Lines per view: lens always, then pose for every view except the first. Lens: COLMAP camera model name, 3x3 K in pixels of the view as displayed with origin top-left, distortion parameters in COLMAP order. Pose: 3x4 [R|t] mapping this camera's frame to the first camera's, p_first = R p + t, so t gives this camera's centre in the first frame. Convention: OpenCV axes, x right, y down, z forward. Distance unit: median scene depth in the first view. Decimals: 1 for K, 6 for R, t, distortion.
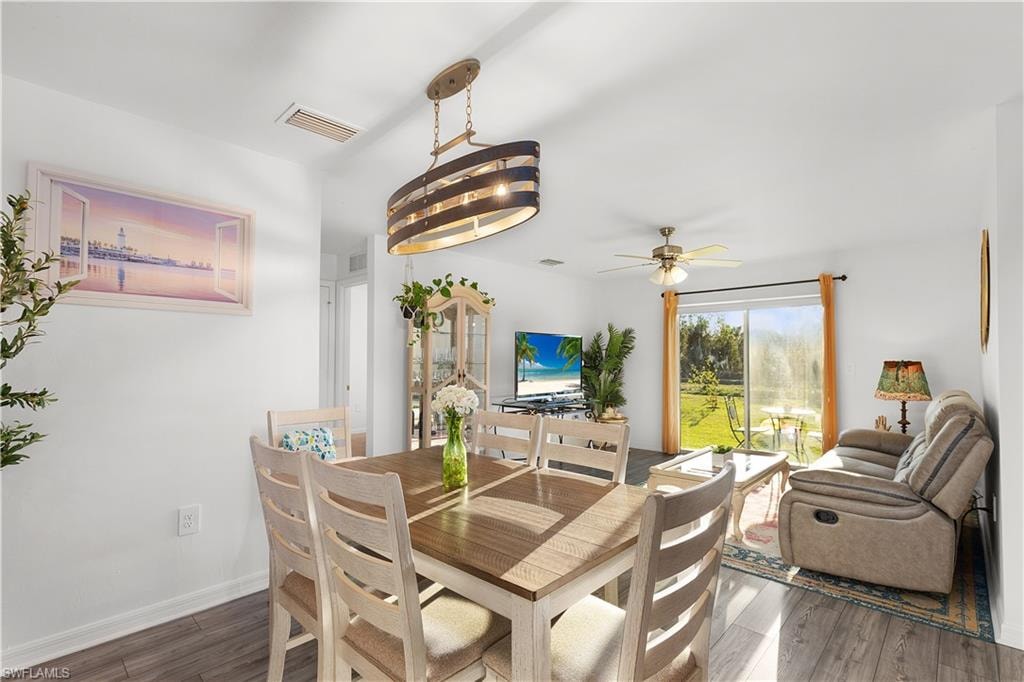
lens RADIAL K [[472.0, 0, 522.8], [0, 472.0, 348.9], [0, 0, 1]] dist [0.001665, 0.000571]
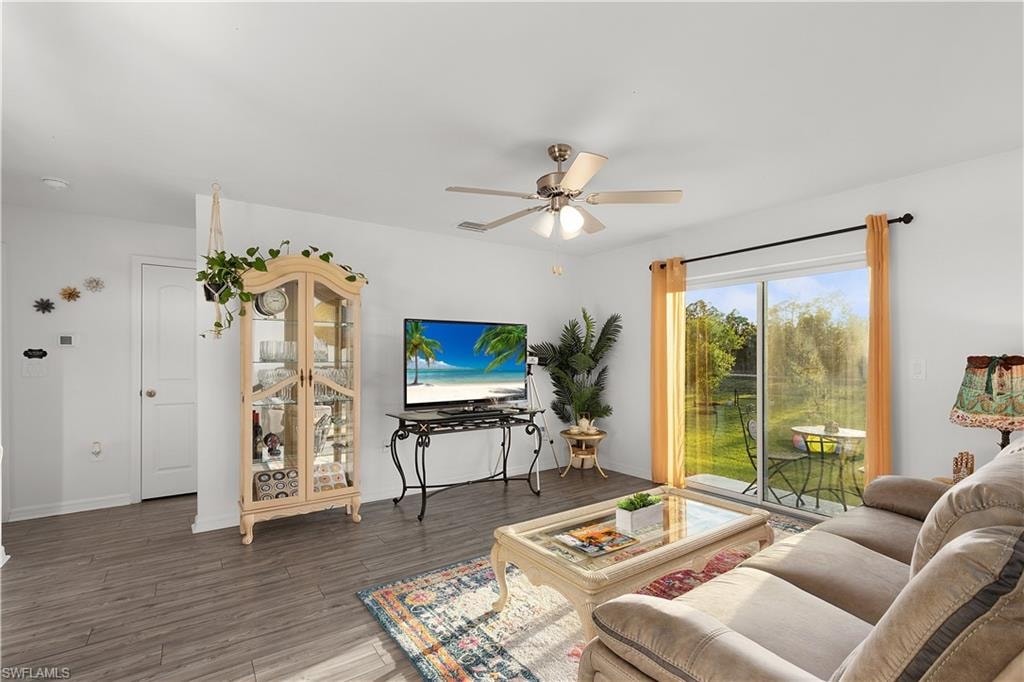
lens RADIAL K [[477.7, 0, 521.9], [0, 477.7, 357.6], [0, 0, 1]] dist [0.001791, 0.001146]
pose [[0.978557, -0.002457, -0.205961, 0.374935], [0.007546, 0.999685, 0.023926, 0.009460], [0.205838, -0.024967, 0.978268, 0.343865]]
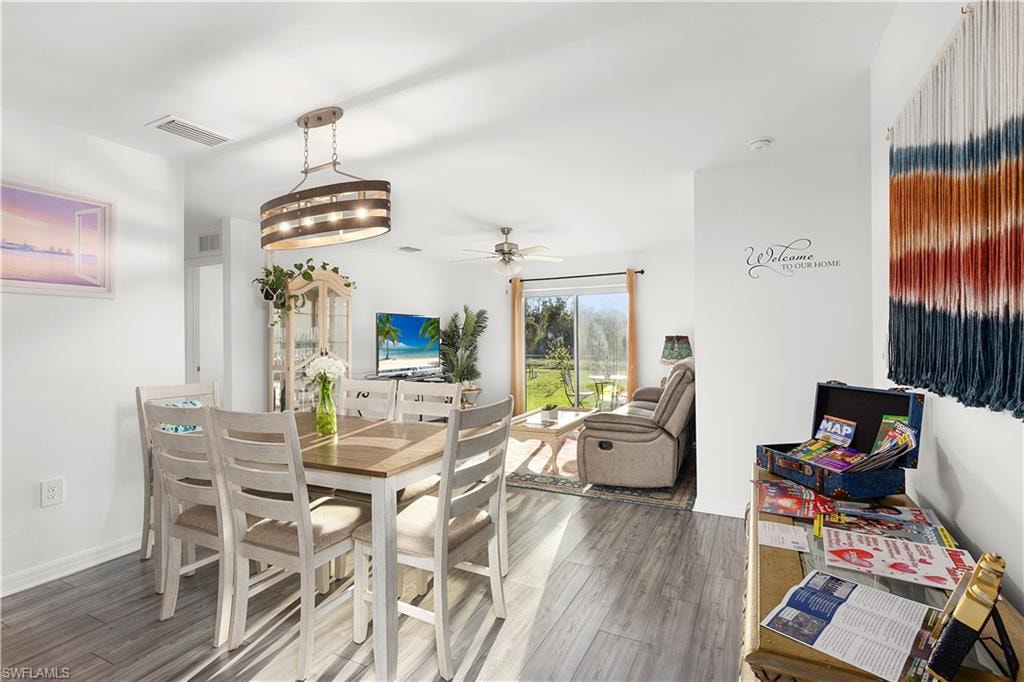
lens RADIAL K [[472.7, 0, 528.0], [0, 472.7, 336.8], [0, 0, 1]] dist [0.002195, 0.000455]
pose [[0.957855, -0.009814, 0.287085, 0.007284], [0.004430, 0.999802, 0.019397, -0.000431], [-0.287218, -0.017307, 0.957709, -0.176215]]
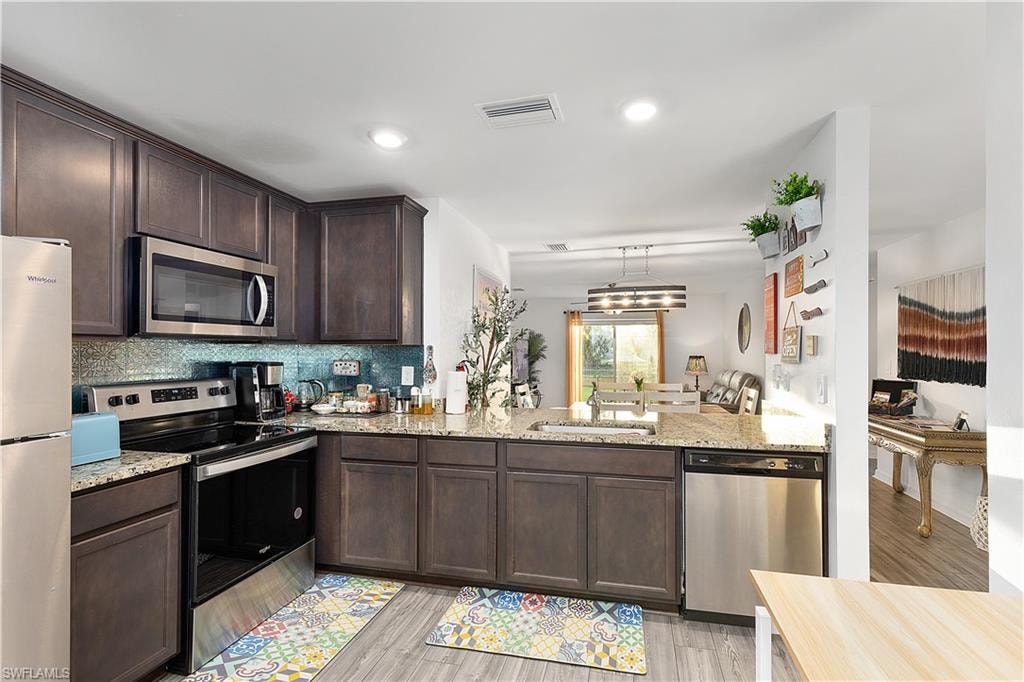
lens RADIAL K [[472.0, 0, 522.8], [0, 472.0, 348.9], [0, 0, 1]] dist [0.001665, 0.000571]
pose [[0.869678, 0.000853, 0.493619, -0.856926], [-0.011046, 0.999782, 0.017733, -0.031280], [-0.493496, -0.020874, 0.869497, -0.397625]]
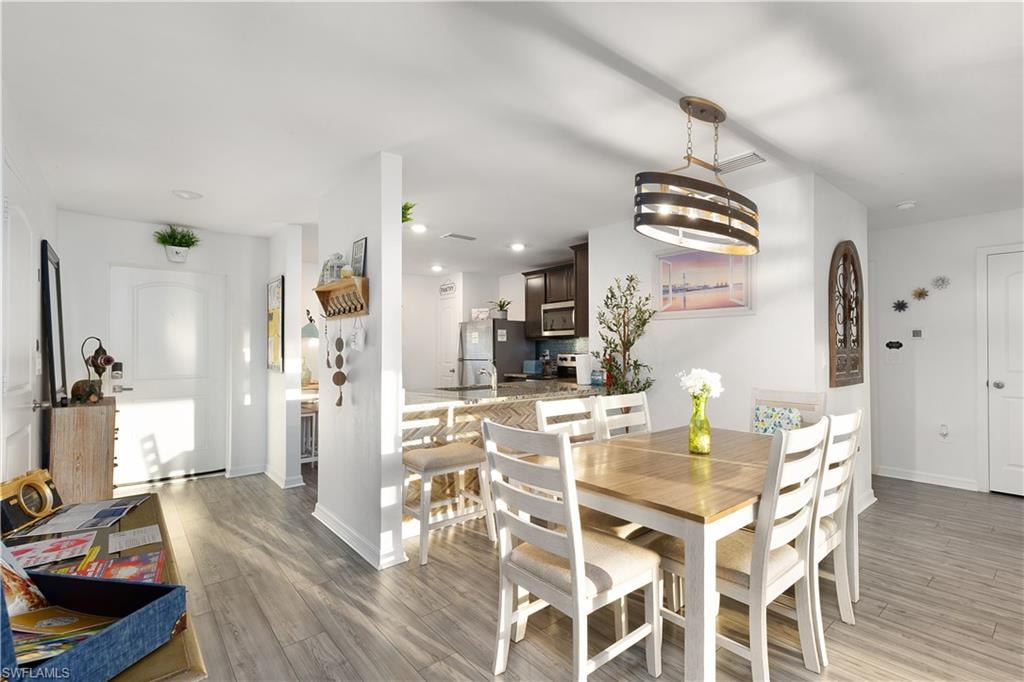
lens RADIAL K [[466.0, 0, 522.3], [0, 466.0, 344.0], [0, 0, 1]] dist [-0.001979, -0.000568]
pose [[-0.115308, -0.012657, -0.993249, 0.470681], [0.024800, 0.999570, -0.015617, 0.009431], [0.993020, -0.026433, -0.114944, 0.301049]]
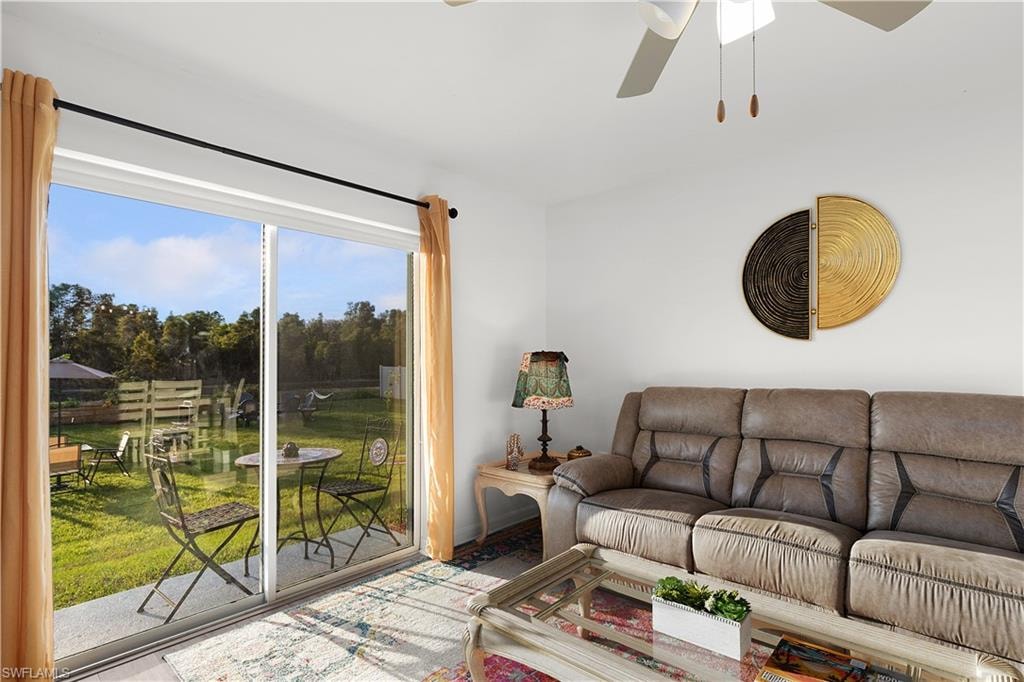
lens RADIAL K [[501.3, 0, 530.4], [0, 501.3, 353.7], [0, 0, 1]] dist [0.000185, -0.000219]
pose [[-0.022601, 0.009851, 0.999696, 0.050355], [-0.021053, 0.999725, -0.010327, 0.036823], [-0.999523, -0.021280, -0.022387, 1.058543]]
